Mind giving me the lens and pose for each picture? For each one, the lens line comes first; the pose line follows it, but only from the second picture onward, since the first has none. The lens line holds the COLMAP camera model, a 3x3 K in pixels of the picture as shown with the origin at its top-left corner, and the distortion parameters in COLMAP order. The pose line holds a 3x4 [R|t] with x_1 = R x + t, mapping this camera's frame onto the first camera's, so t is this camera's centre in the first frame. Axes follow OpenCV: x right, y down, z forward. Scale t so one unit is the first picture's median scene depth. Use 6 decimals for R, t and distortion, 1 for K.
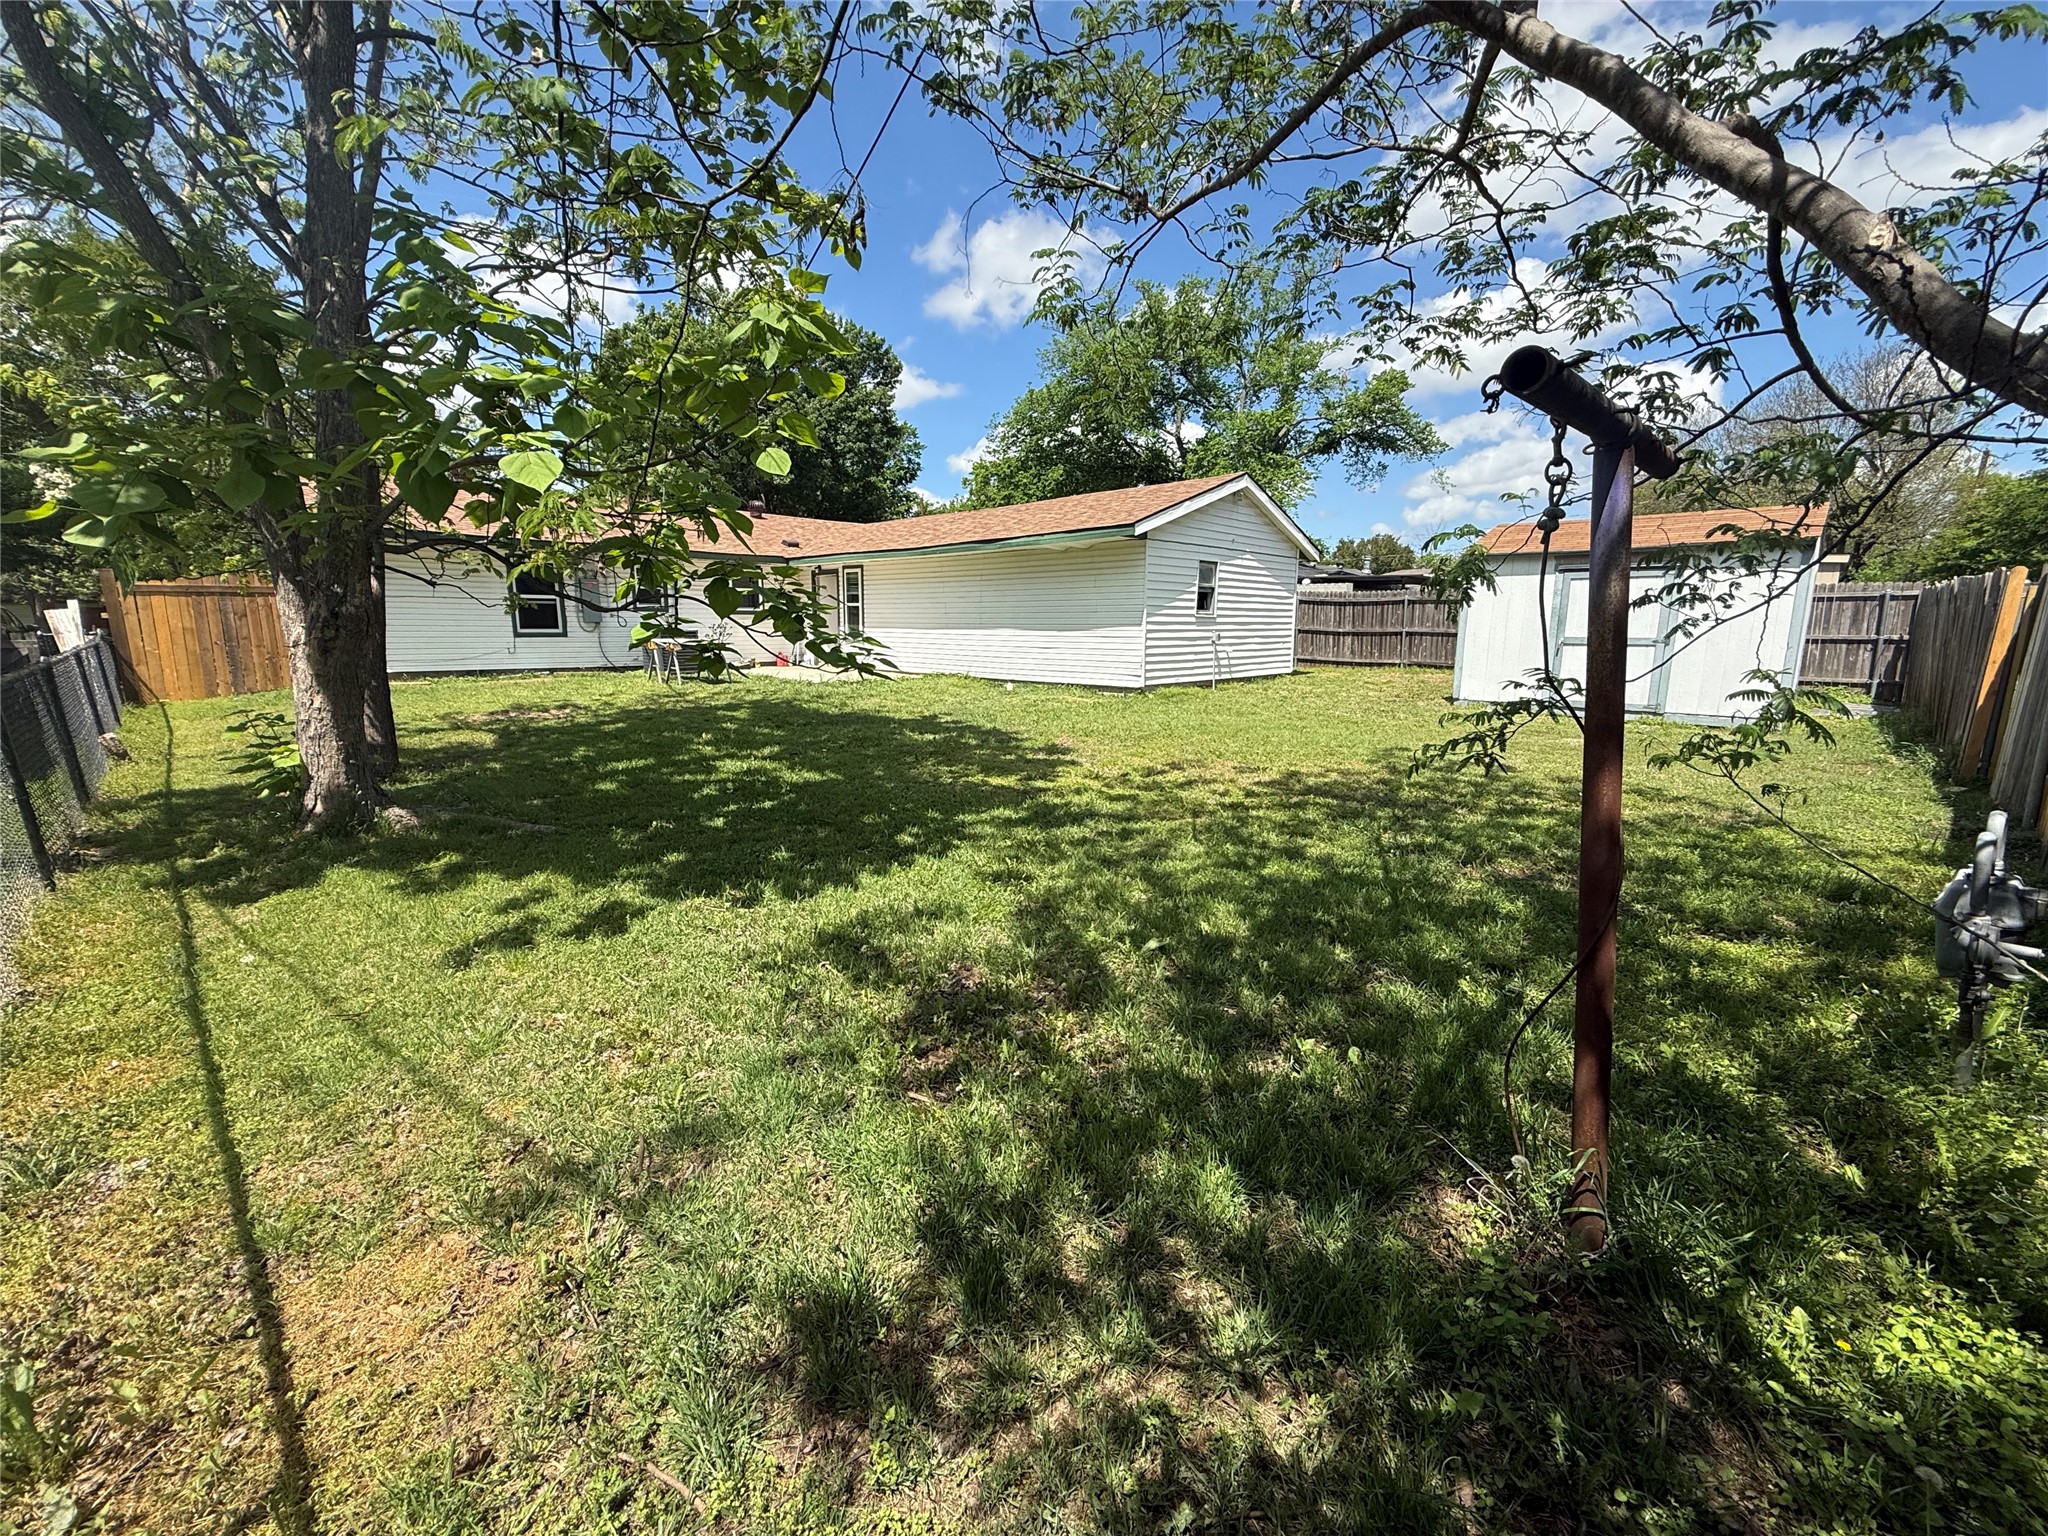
lens RADIAL K [[828.4, 0, 1018.4], [0, 828.4, 743.6], [0, 0, 1]] dist [-0.000953, -0.000094]
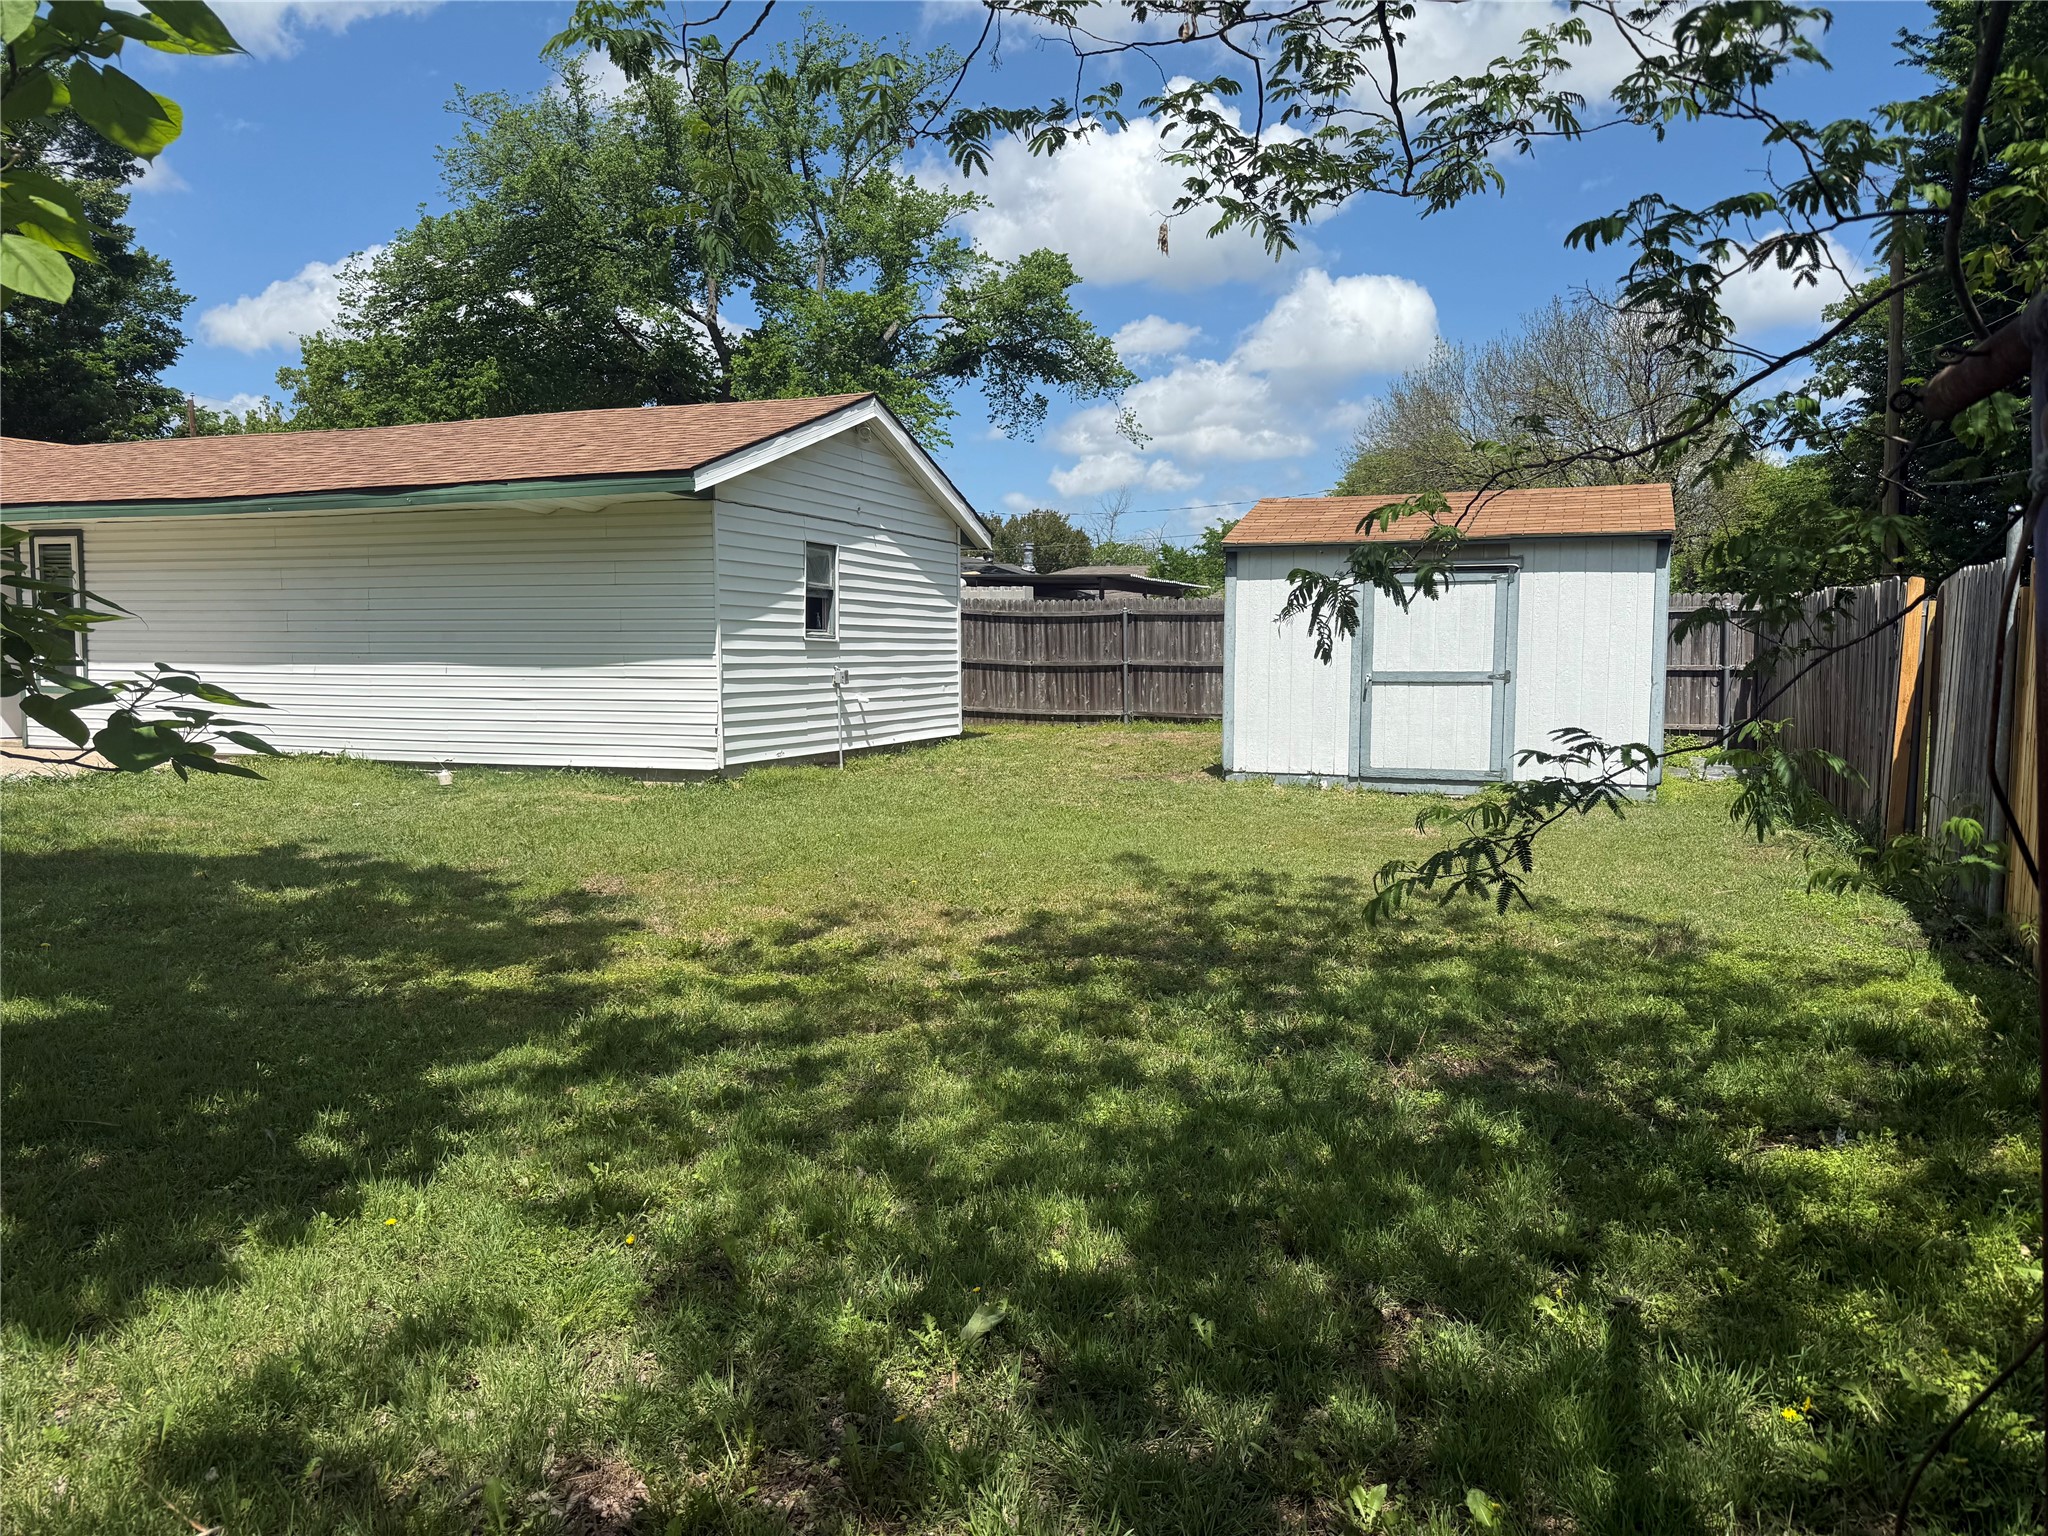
lens RADIAL K [[1439.3, 0, 1024.0], [0, 1439.3, 768.0], [0, 0, 1]] dist [0.116907, -0.179131]
pose [[0.919619, -0.034058, 0.391332, -0.057305], [0.058827, 0.996940, -0.051476, -0.013702], [-0.388382, 0.070359, 0.918809, 0.083395]]
